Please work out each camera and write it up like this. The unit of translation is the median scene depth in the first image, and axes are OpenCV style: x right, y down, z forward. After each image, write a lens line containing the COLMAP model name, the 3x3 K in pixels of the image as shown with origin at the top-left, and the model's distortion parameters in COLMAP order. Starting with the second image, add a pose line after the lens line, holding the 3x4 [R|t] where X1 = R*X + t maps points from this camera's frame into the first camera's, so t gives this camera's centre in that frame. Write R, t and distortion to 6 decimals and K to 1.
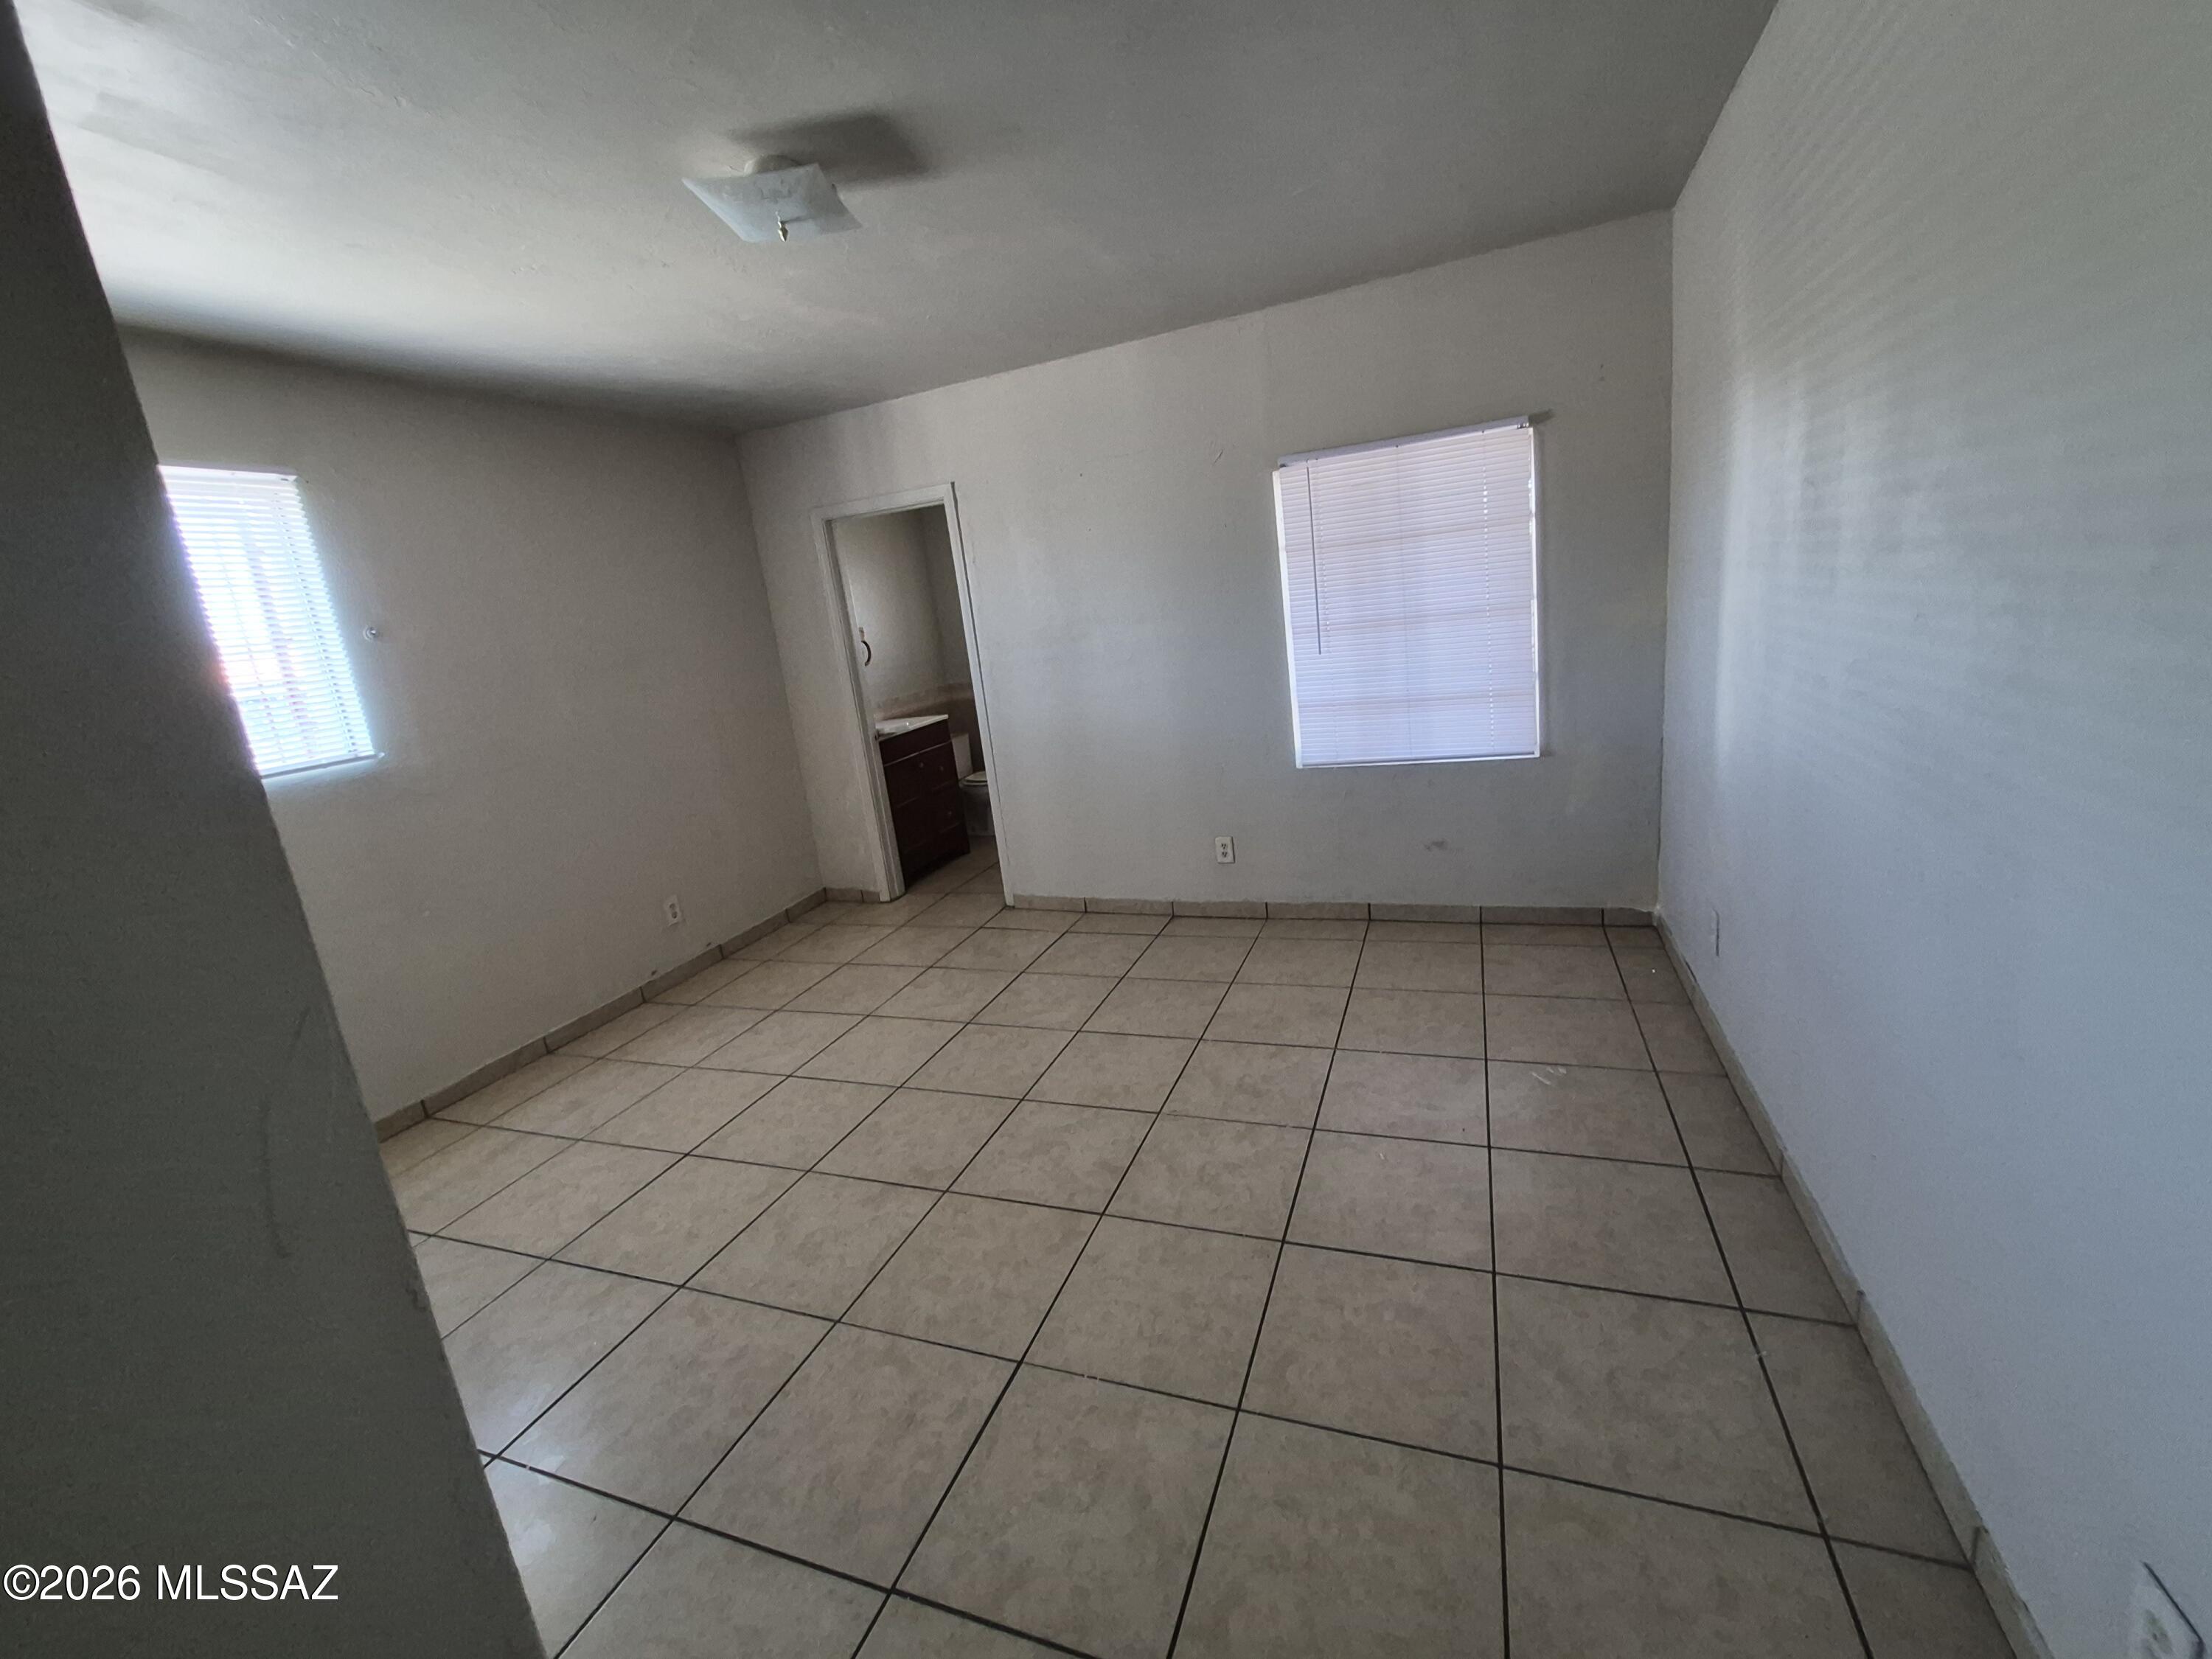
lens RADIAL K [[903.0, 0, 1114.1], [0, 903.0, 802.3], [0, 0, 1]] dist [-0.002284, -0.000391]
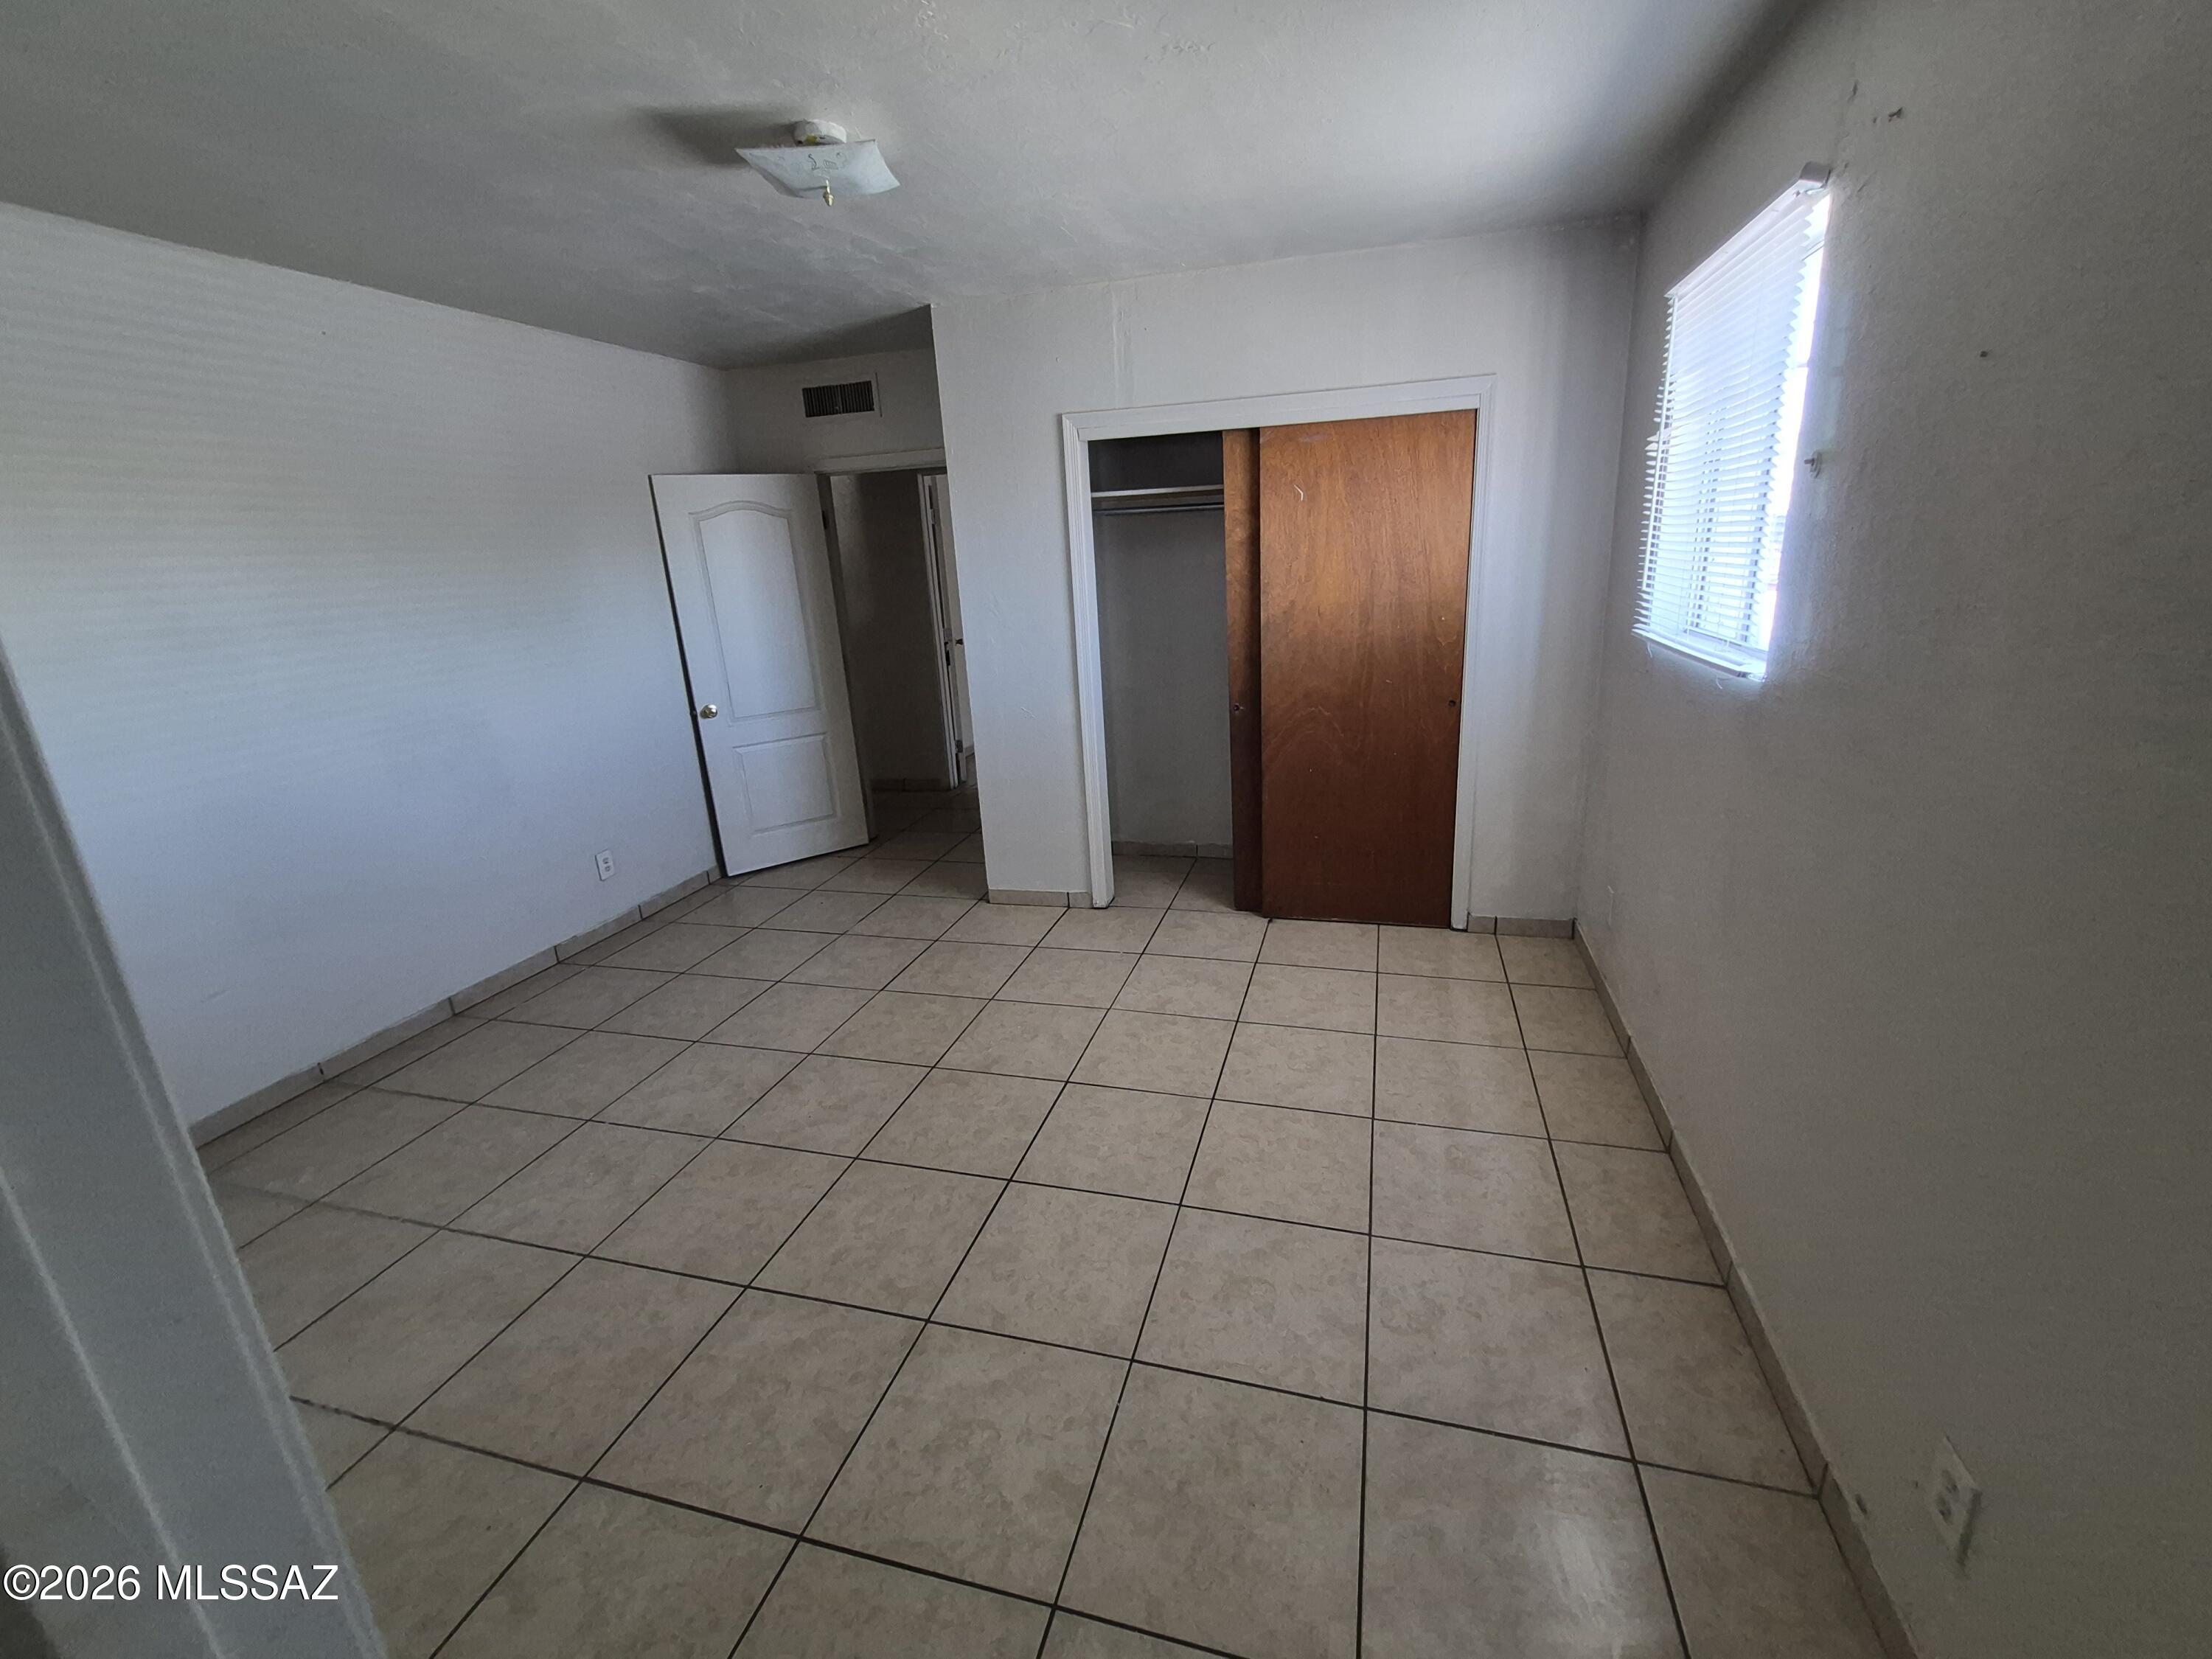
lens RADIAL K [[903.0, 0, 1114.1], [0, 903.0, 802.3], [0, 0, 1]] dist [-0.002284, -0.000391]
pose [[-0.983874, 0.175158, -0.036210, -0.428740], [0.136493, 0.866099, 0.480876, -0.403836], [0.115591, 0.468179, -0.876040, 1.859209]]
